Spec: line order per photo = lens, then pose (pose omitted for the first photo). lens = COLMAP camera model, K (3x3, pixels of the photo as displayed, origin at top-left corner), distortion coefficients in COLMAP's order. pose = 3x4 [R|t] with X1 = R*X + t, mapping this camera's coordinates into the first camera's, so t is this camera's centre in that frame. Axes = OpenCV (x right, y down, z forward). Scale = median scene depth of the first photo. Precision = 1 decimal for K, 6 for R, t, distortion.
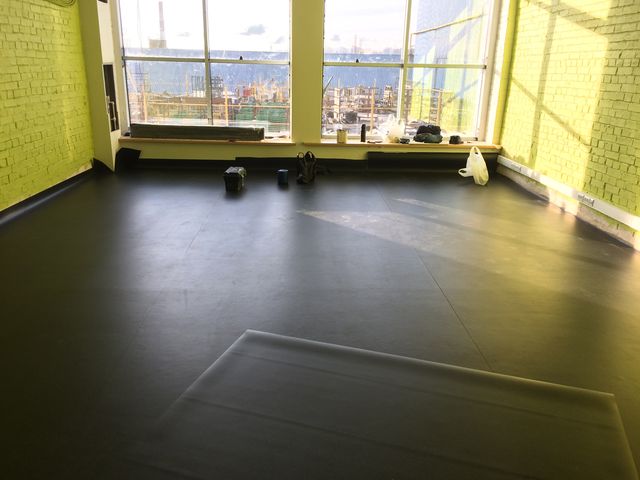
lens RADIAL K [[543.4, 0, 323.5], [0, 543.4, 243.2], [0, 0, 1]] dist [0.079750, -0.107970]
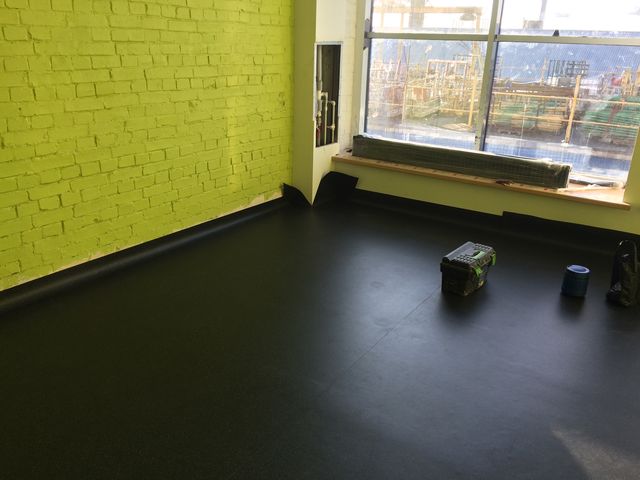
lens RADIAL K [[543.4, 0, 320.2], [0, 543.4, 236.7], [0, 0, 1]] dist [0.079750, -0.107970]
pose [[0.810203, 0.204954, -0.549150, 0.000193], [-0.194760, 0.977778, 0.077582, -0.141838], [0.552847, 0.044096, 0.832115, 0.438764]]
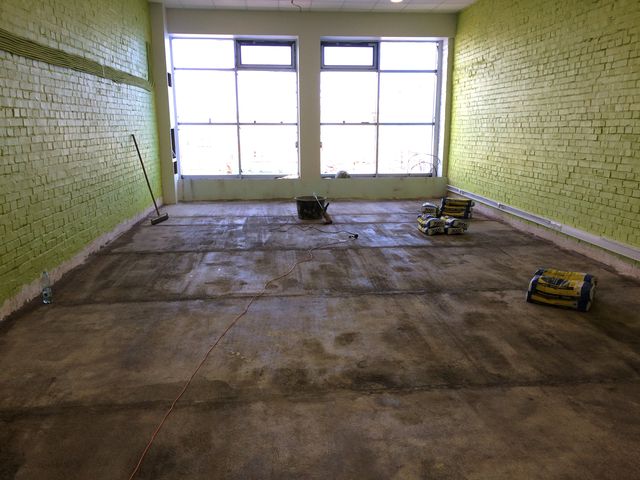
lens RADIAL K [[543.4, 0, 326.0], [0, 543.4, 237.6], [0, 0, 1]] dist [0.079750, -0.107970]
pose [[0.998496, -0.033256, 0.043577, -0.112790], [0.037702, 0.993702, -0.105526, 0.222516], [-0.039793, 0.107010, 0.993461, -0.729136]]
